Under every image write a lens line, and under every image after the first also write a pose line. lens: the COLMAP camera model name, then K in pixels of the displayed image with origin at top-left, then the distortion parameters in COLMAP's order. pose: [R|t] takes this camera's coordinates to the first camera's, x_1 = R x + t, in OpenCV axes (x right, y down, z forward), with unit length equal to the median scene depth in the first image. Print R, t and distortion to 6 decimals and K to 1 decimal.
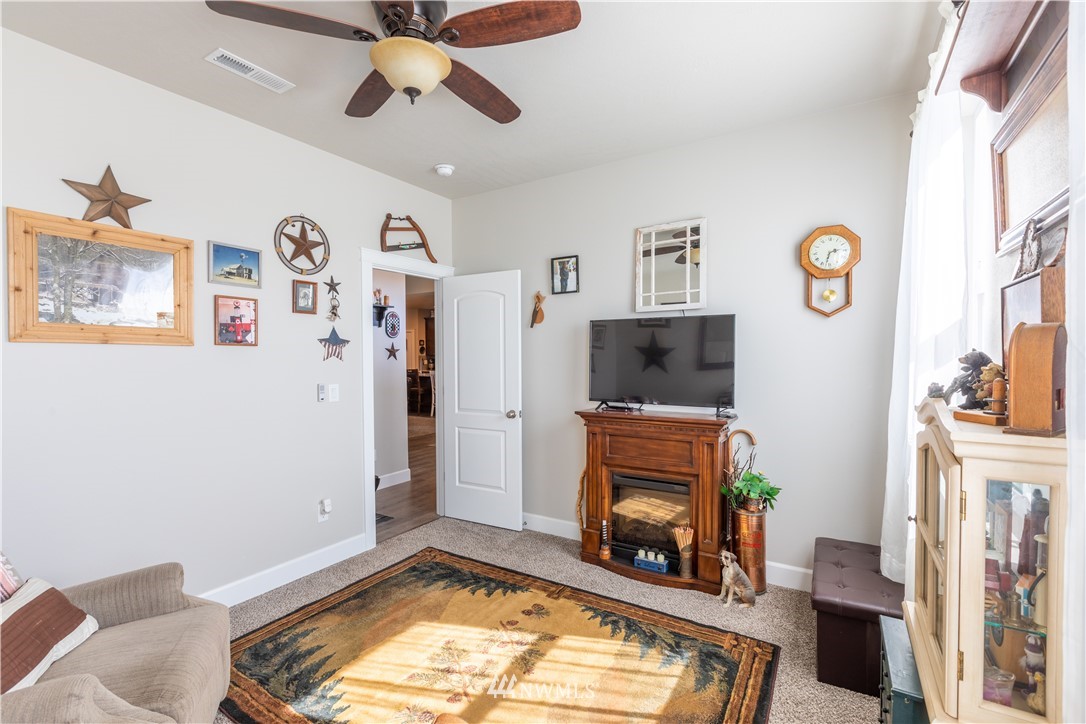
lens RADIAL K [[482.2, 0, 540.3], [0, 482.2, 363.4], [0, 0, 1]] dist [0.001054, -0.000470]
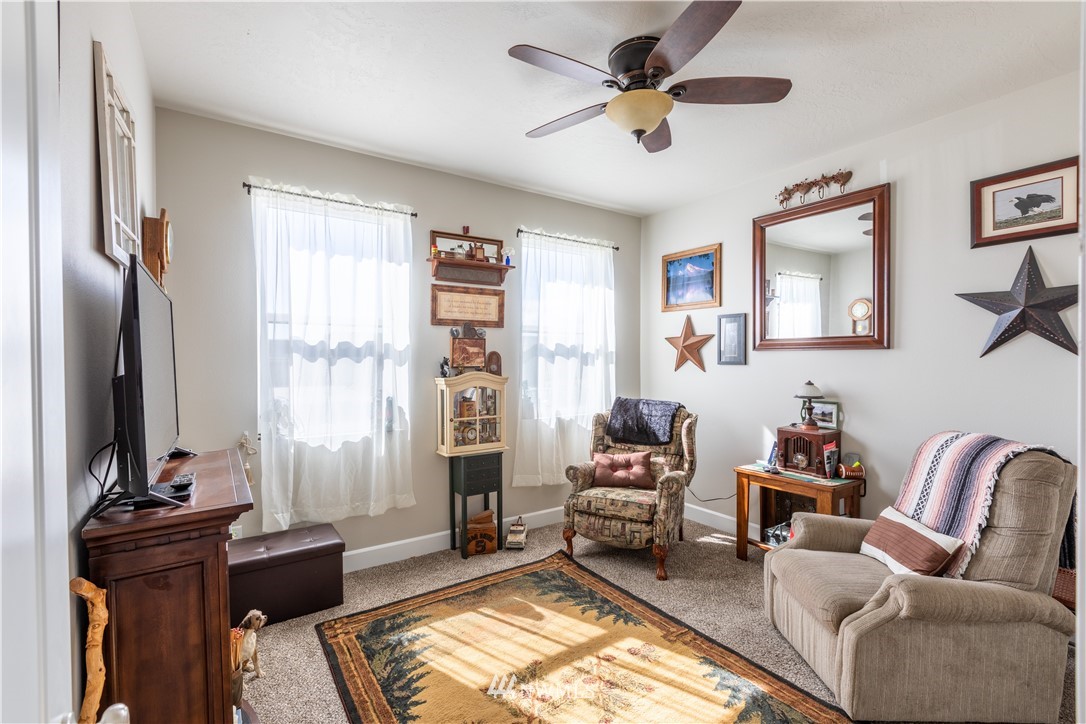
lens RADIAL K [[482.2, 0, 540.3], [0, 482.2, 363.4], [0, 0, 1]] dist [0.001054, -0.000470]
pose [[-0.912027, 0.008012, 0.410051, -0.450557], [0.017814, 0.999639, 0.020089, -0.024811], [-0.409742, 0.025626, -0.911841, 1.876889]]
